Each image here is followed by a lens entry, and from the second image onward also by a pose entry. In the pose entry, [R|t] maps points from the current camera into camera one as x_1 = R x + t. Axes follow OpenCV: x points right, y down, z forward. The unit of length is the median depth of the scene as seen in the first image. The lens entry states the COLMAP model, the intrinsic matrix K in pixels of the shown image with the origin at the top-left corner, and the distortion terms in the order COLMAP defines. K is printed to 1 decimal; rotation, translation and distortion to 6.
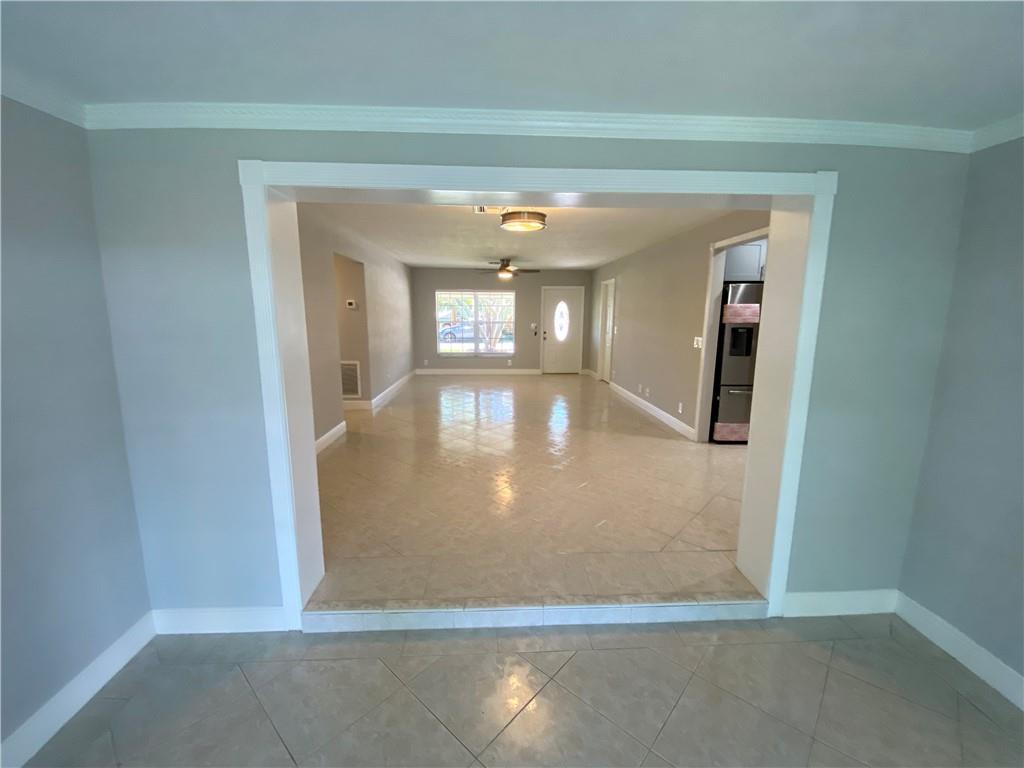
lens RADIAL K [[422.3, 0, 508.8], [0, 422.3, 388.6], [0, 0, 1]] dist [-0.000882, -0.003624]
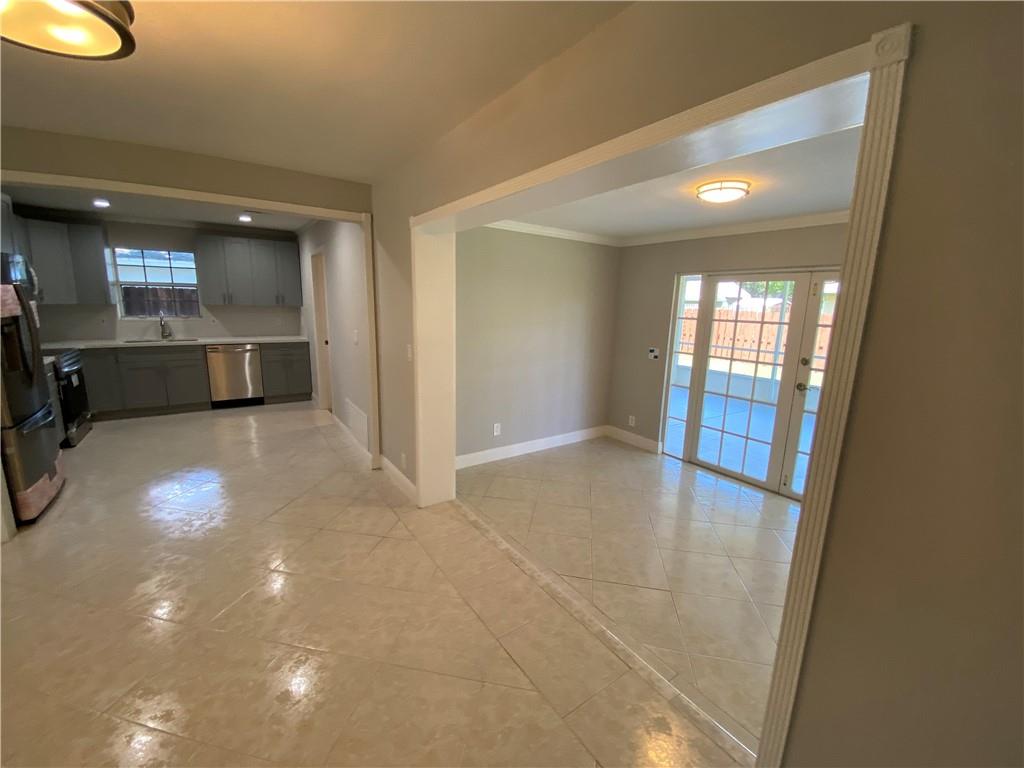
lens RADIAL K [[422.3, 0, 506.0], [0, 422.3, 386.0], [0, 0, 1]] dist [-0.000882, -0.003624]
pose [[-0.545664, -0.184221, 0.817504, -0.180915], [0.121524, 0.947830, 0.294703, -0.085051], [-0.829146, 0.260155, -0.494810, 0.414415]]
